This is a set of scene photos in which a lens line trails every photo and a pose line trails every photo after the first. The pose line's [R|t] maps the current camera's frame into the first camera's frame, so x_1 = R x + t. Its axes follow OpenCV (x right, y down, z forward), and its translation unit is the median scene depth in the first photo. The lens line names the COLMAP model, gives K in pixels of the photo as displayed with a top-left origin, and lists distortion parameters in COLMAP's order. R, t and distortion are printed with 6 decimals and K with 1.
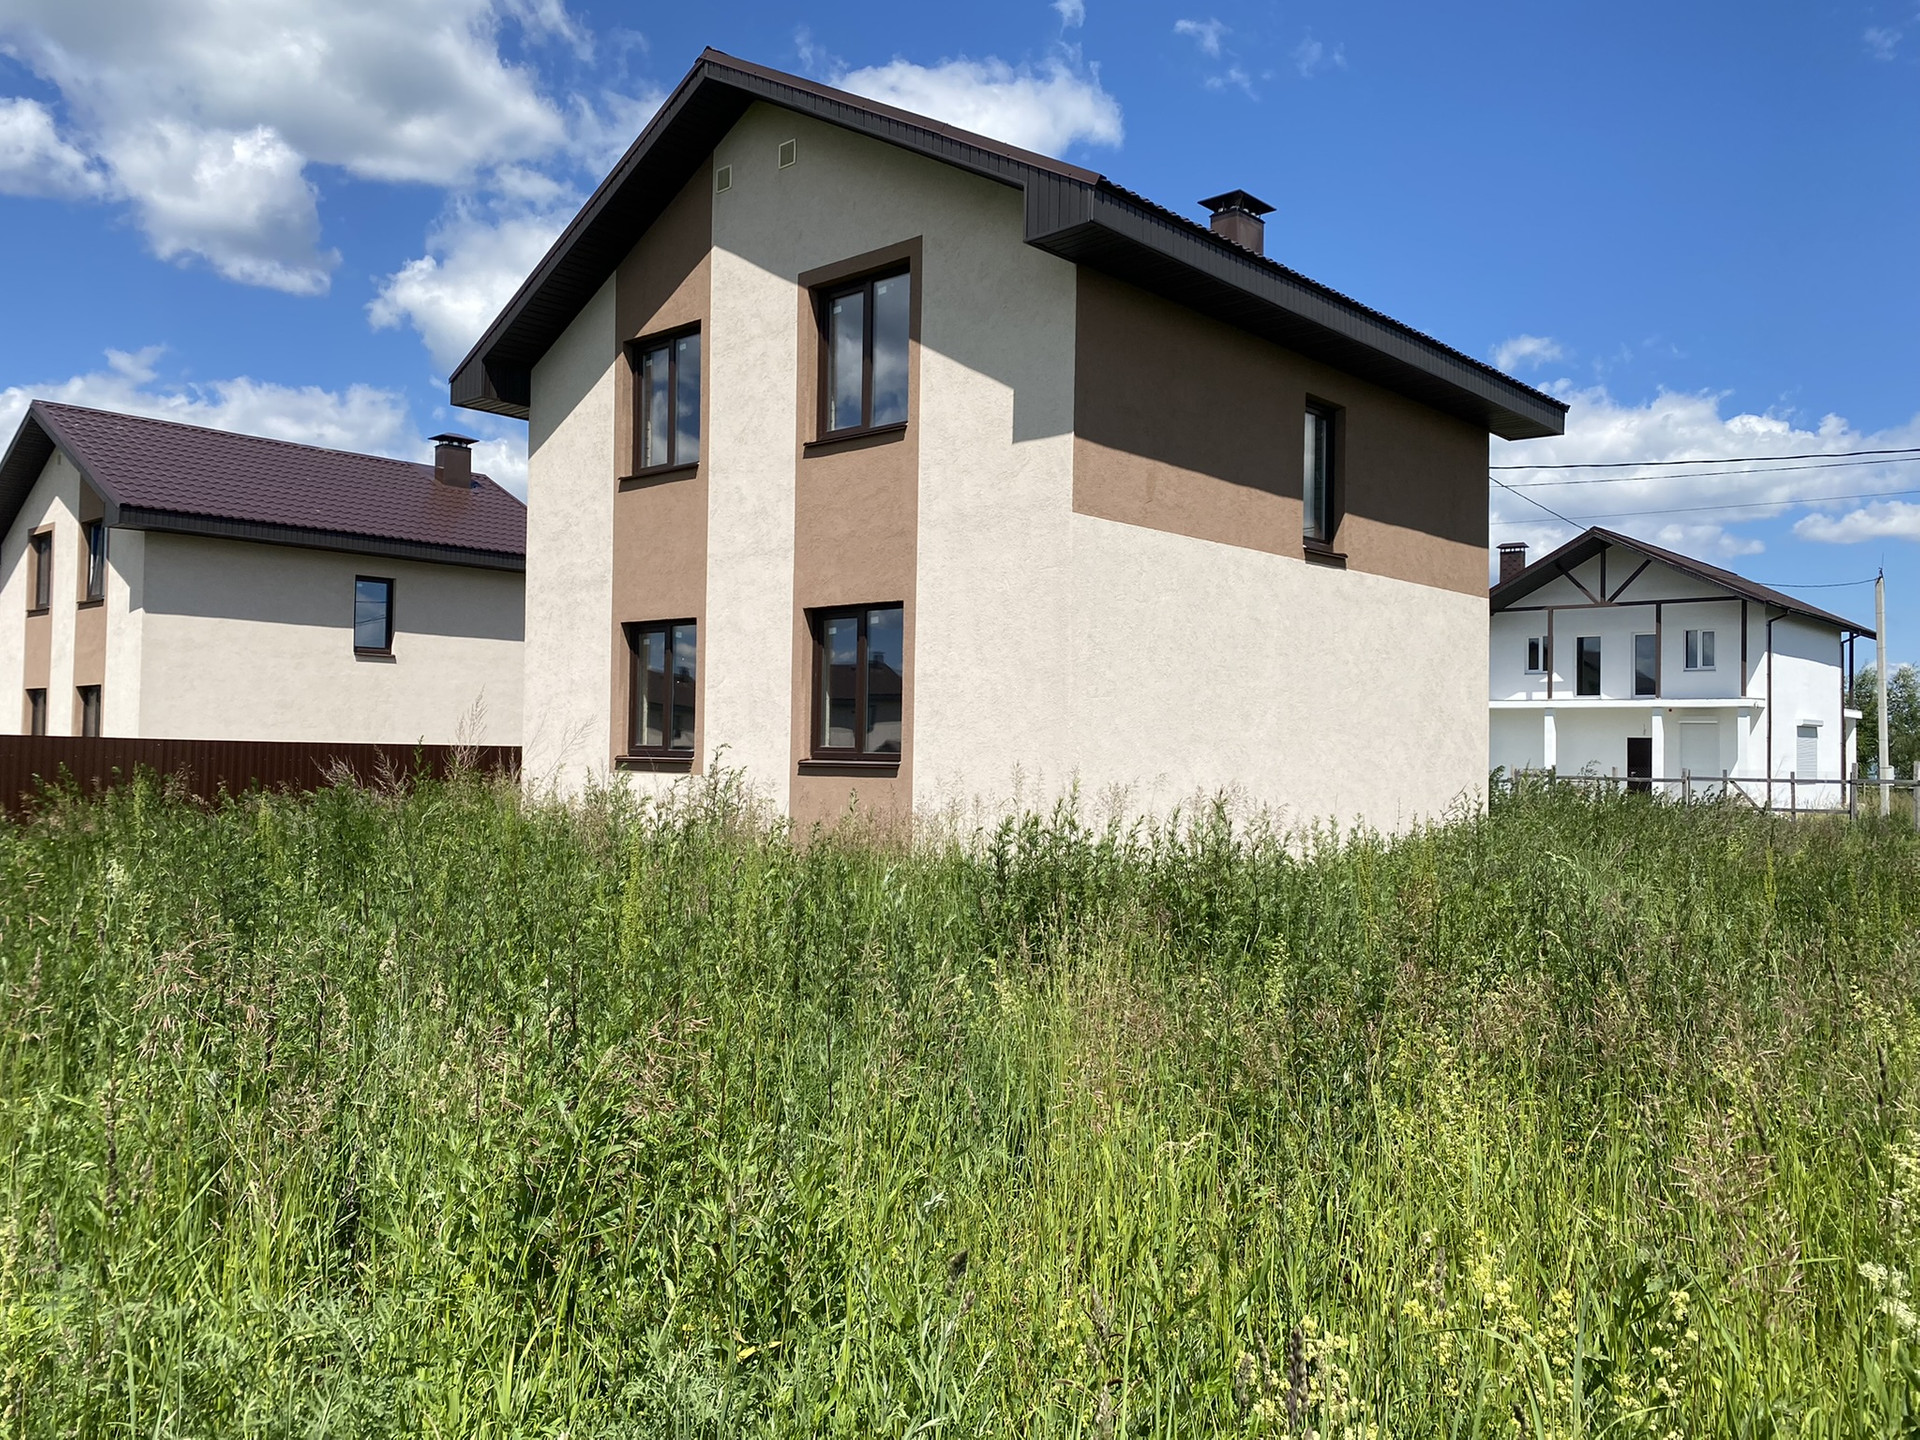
lens RADIAL K [[1426.6, 0, 967.4], [0, 1426.6, 715.1], [0, 0, 1]] dist [0.055222, -0.048665]
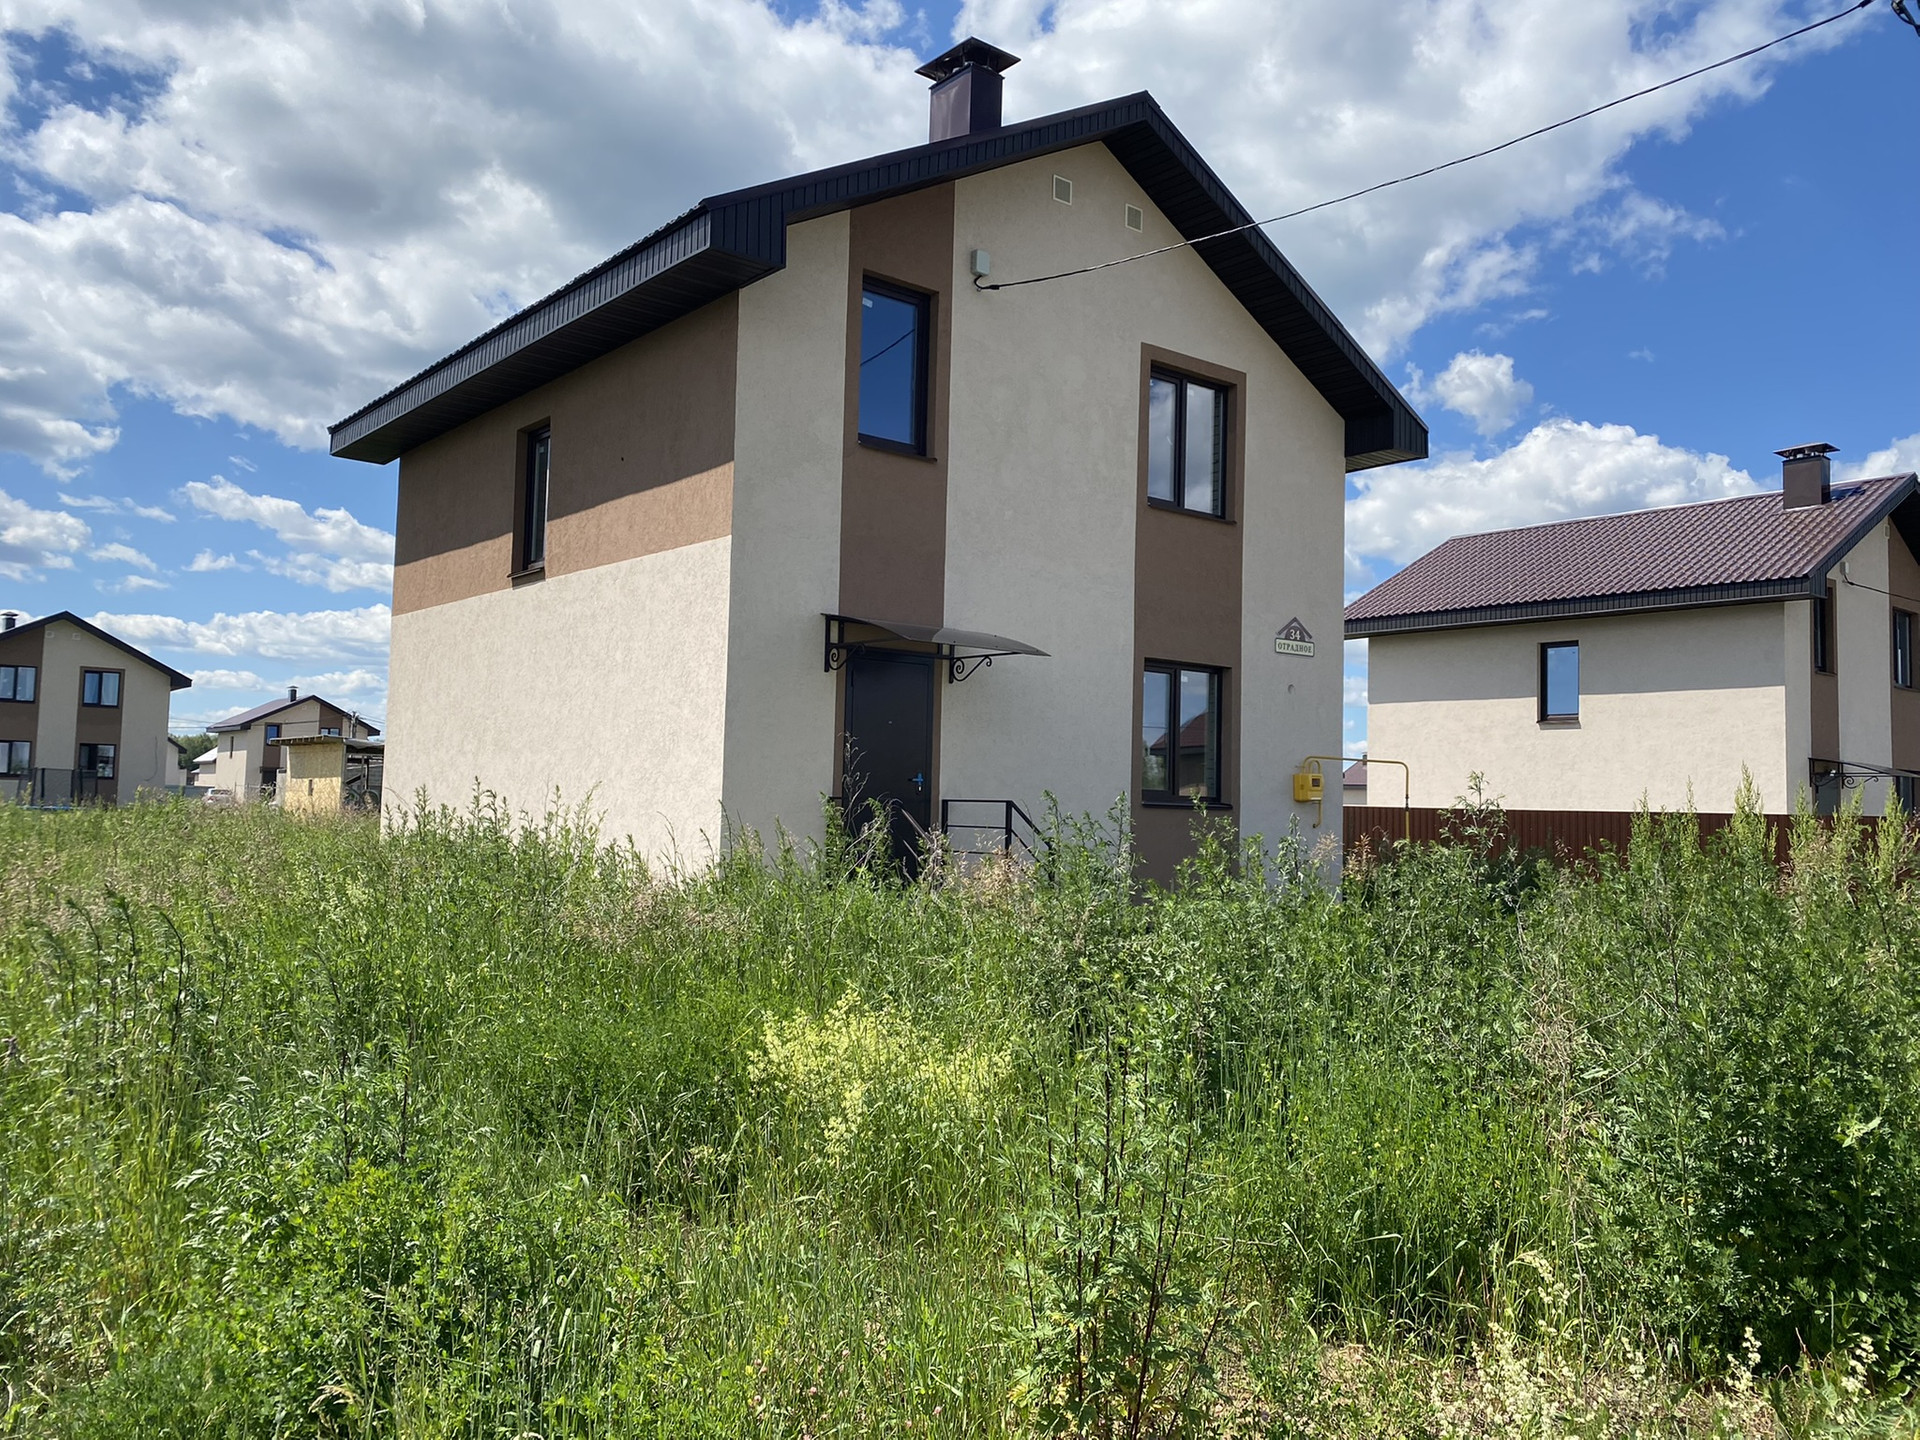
lens RADIAL K [[1426.6, 0, 967.4], [0, 1426.6, 715.1], [0, 0, 1]] dist [0.055222, -0.048665]
pose [[-0.118980, -0.078567, -0.989783, 0.634218], [-0.003569, 0.996892, -0.078702, 0.033707], [0.992890, -0.005831, -0.118890, 0.756377]]
